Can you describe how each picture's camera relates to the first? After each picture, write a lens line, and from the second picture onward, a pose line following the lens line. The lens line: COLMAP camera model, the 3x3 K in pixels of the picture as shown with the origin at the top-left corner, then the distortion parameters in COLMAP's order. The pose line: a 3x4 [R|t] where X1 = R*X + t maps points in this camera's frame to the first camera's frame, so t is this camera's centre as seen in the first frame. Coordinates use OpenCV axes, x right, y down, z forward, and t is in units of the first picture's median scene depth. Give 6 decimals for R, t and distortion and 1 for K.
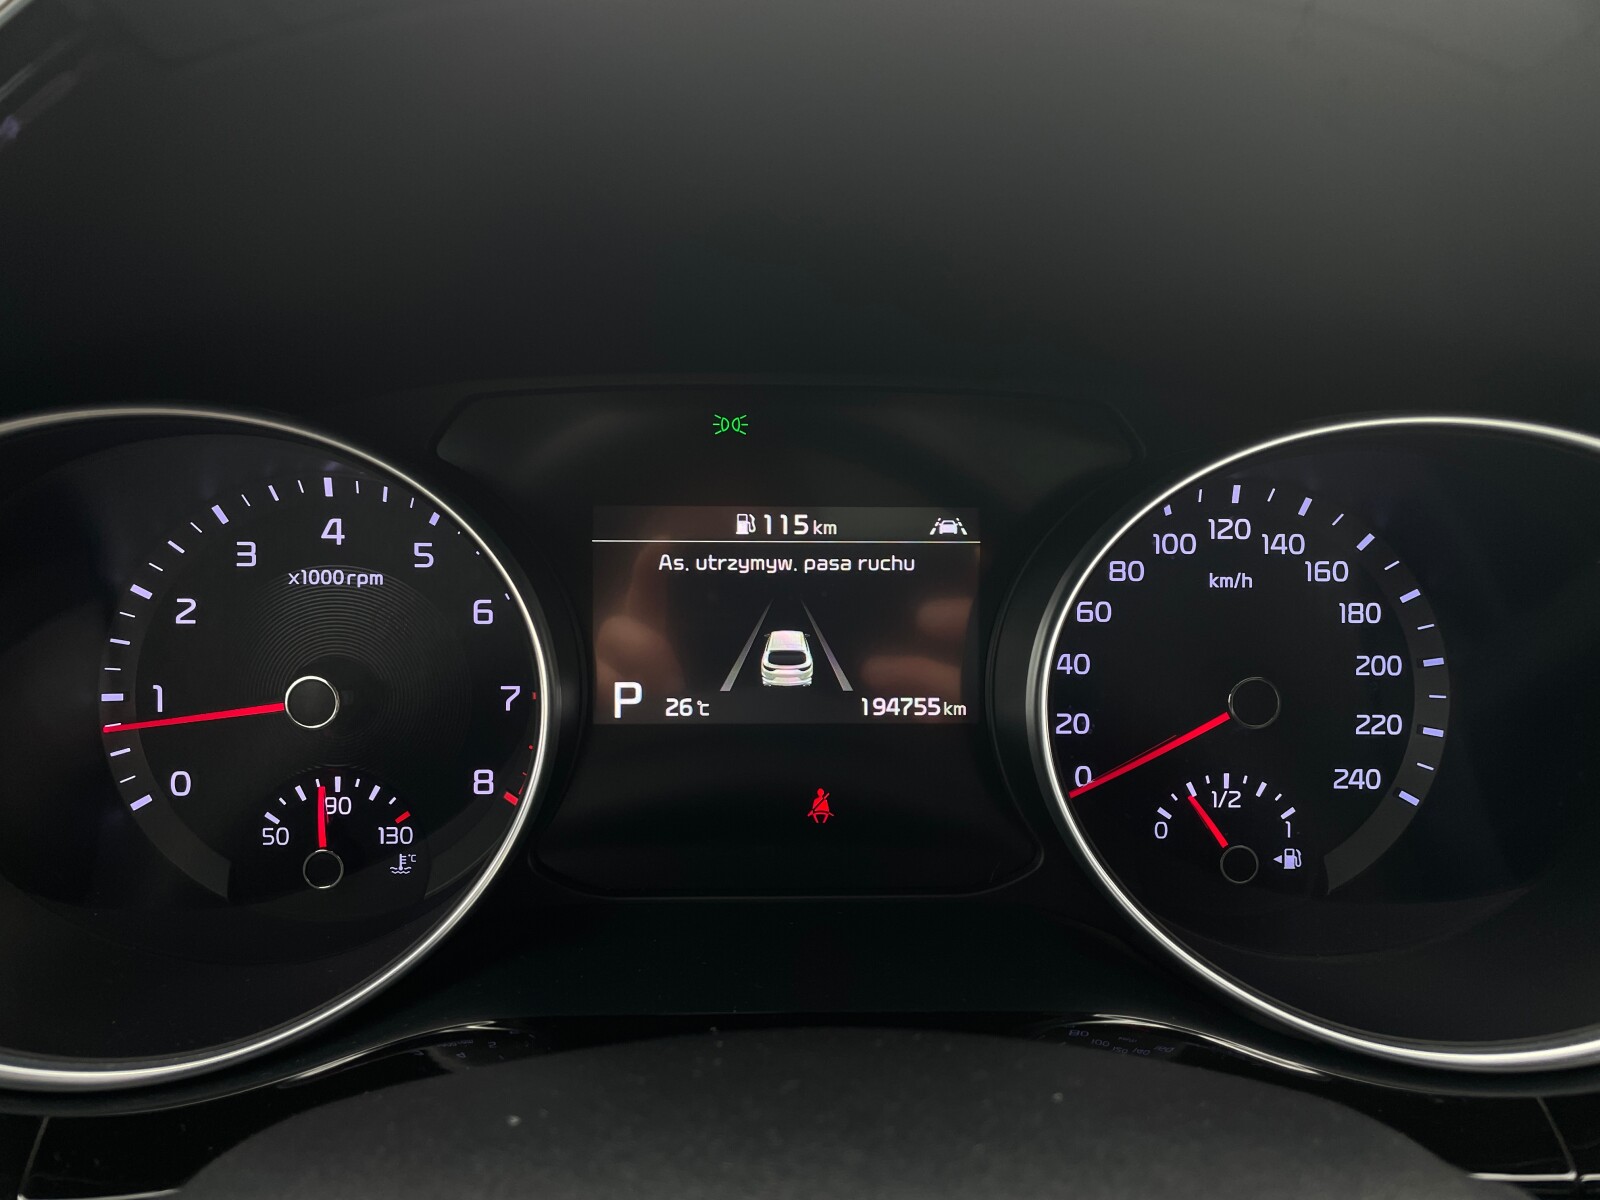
lens RADIAL K [[1232.5, 0, 789.2], [0, 1232.5, 611.3], [0, 0, 1]] dist [0.084729, -0.102446]
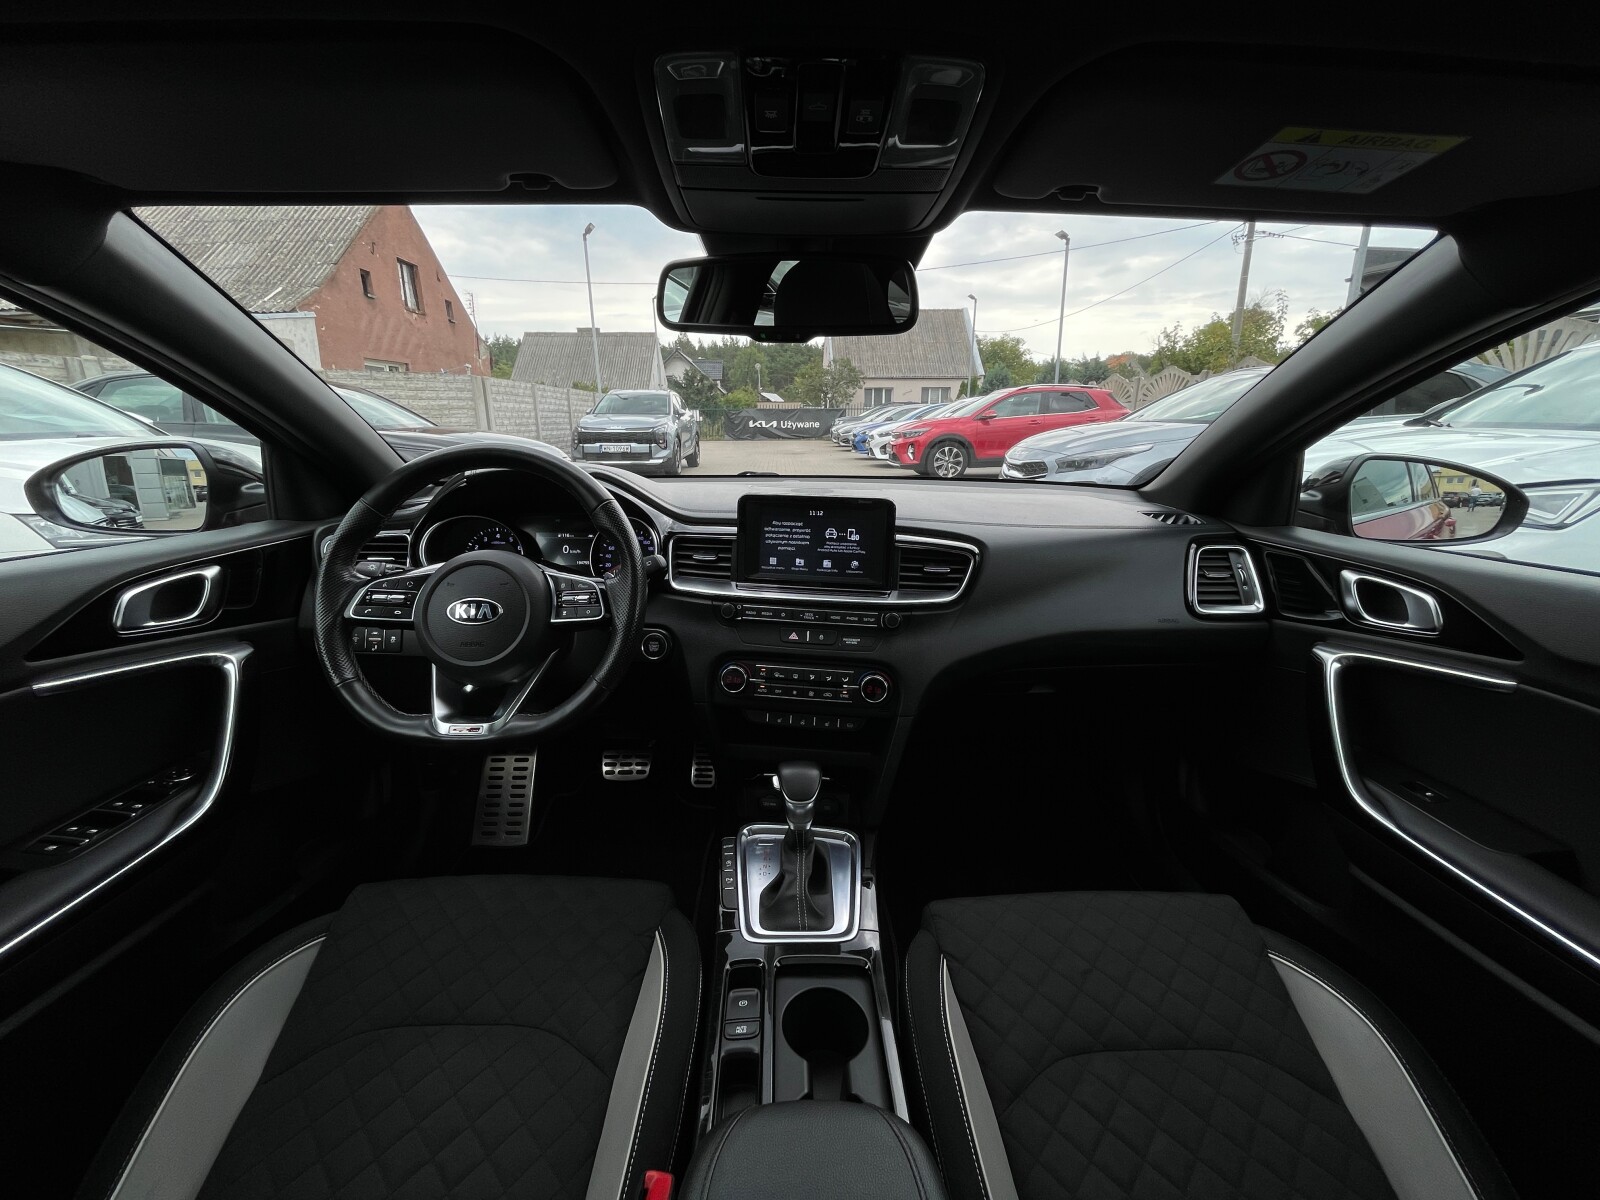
lens RADIAL K [[654.4, 0, 801.1], [0, 654.4, 599.6], [0, 0, 1]] dist [0.002195, 0.000852]
pose [[0.999997, -0.001818, -0.001727, 1.288080], [0.001683, 0.997140, -0.075555, 0.550647], [0.001859, 0.075552, 0.997140, -2.525655]]
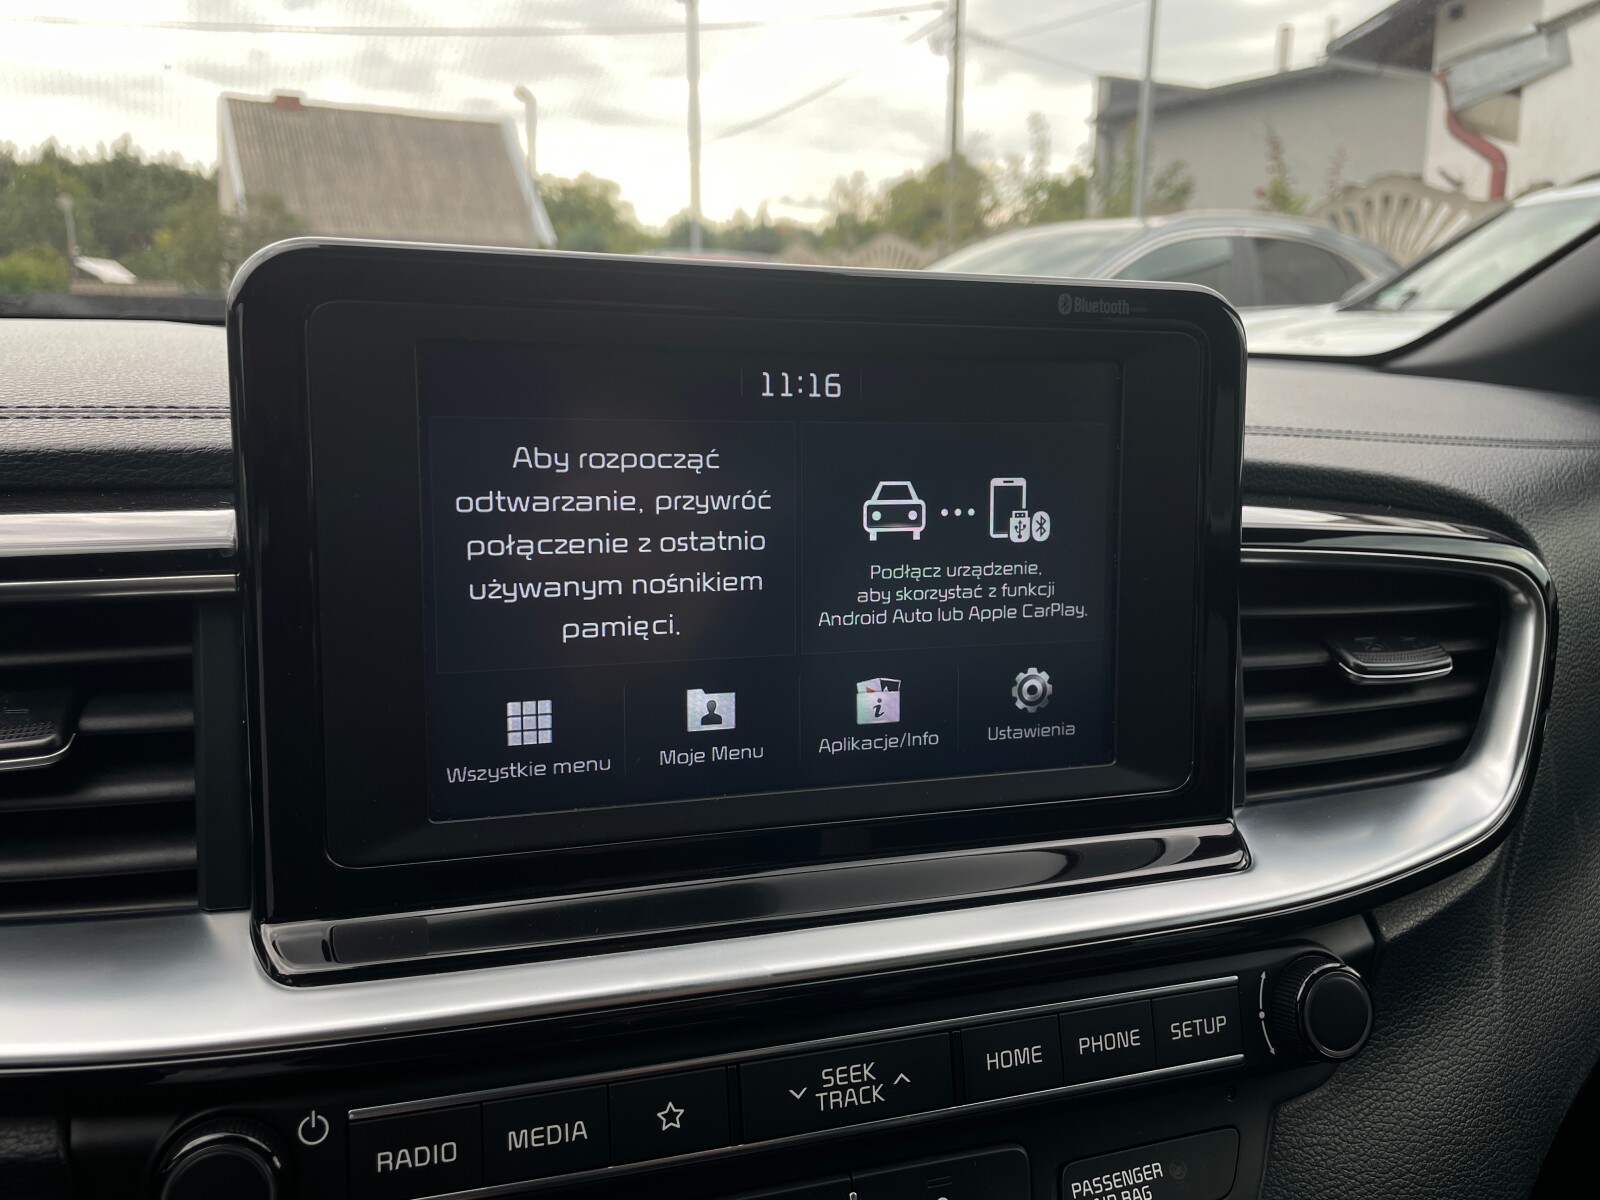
lens RADIAL K [[1232.5, 0, 784.9], [0, 1232.5, 579.6], [0, 0, 1]] dist [0.084729, -0.102446]
pose [[0.902943, -0.075765, 0.423028, 0.950554], [0.136041, 0.984108, -0.114120, 0.149240], [-0.407660, 0.160593, 0.898901, -0.245798]]
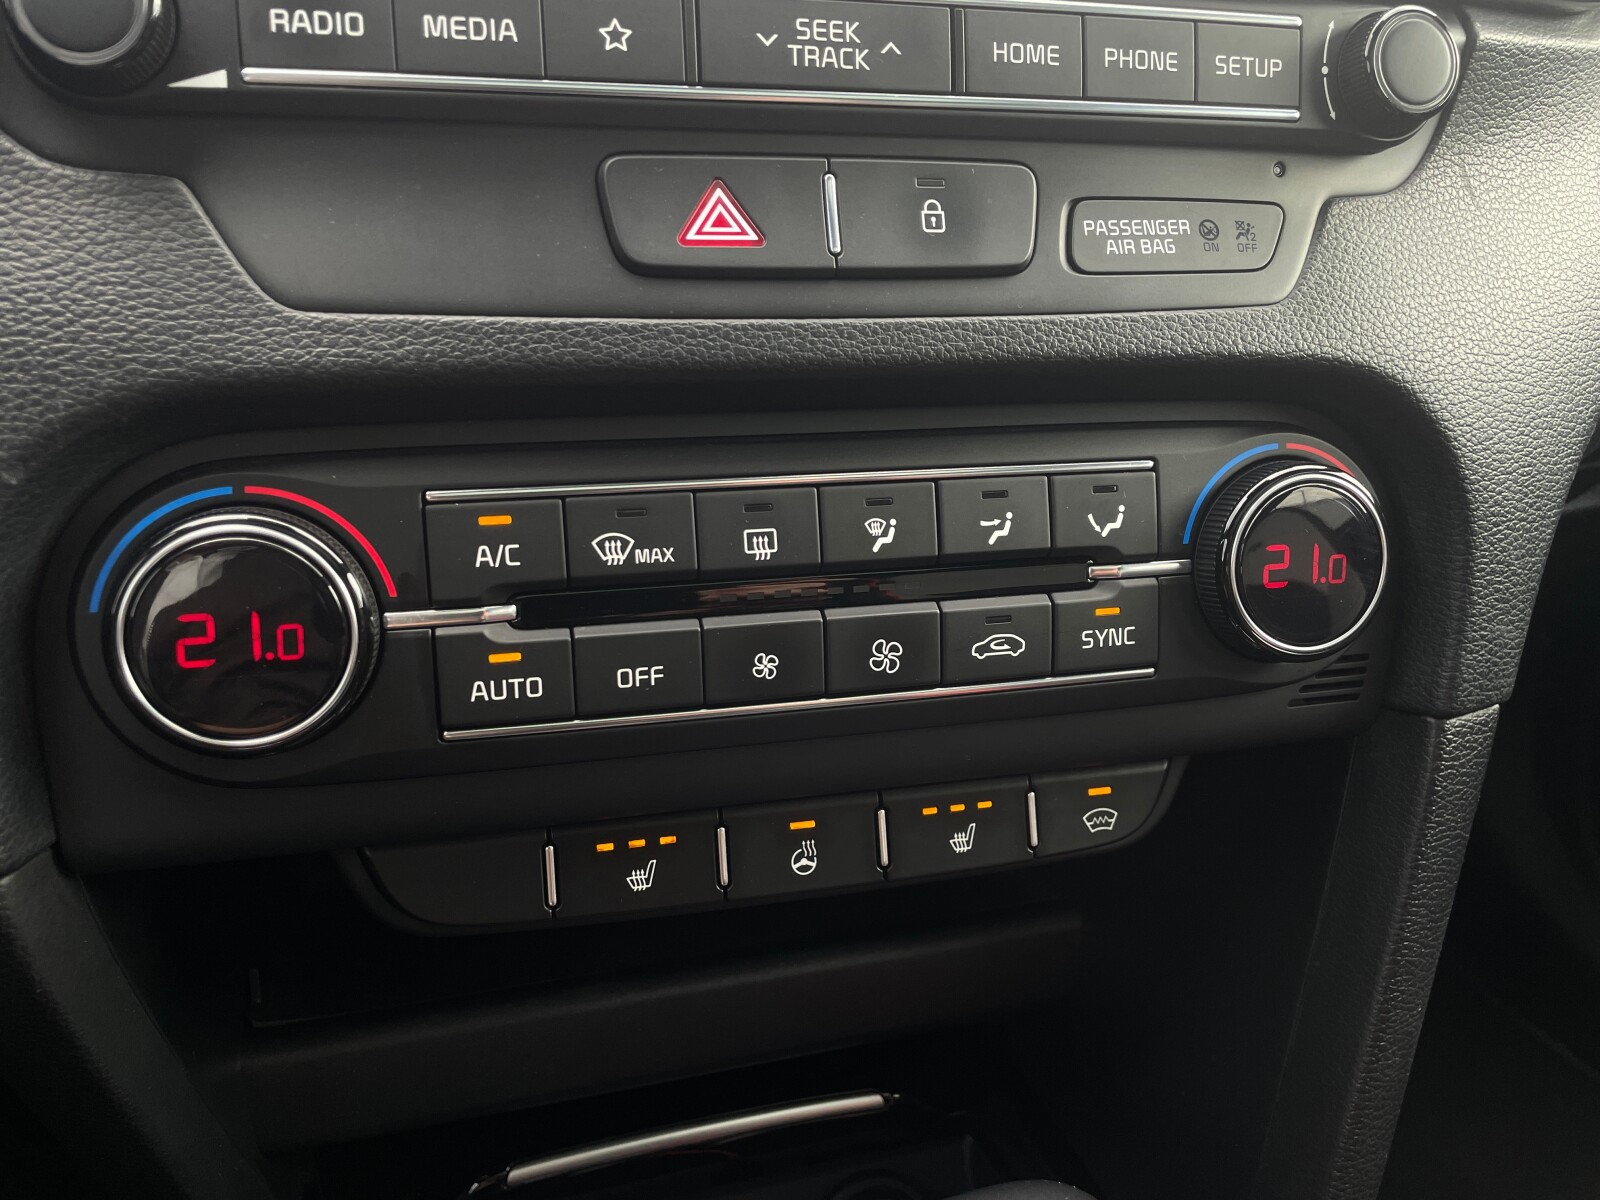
lens RADIAL K [[1232.5, 0, 792.8], [0, 1232.5, 600.0], [0, 0, 1]] dist [0.084729, -0.102446]
pose [[0.925603, -0.134016, 0.353974, 1.001555], [0.114917, 0.990574, 0.074542, 0.657889], [-0.360628, -0.028318, 0.932280, -0.128471]]
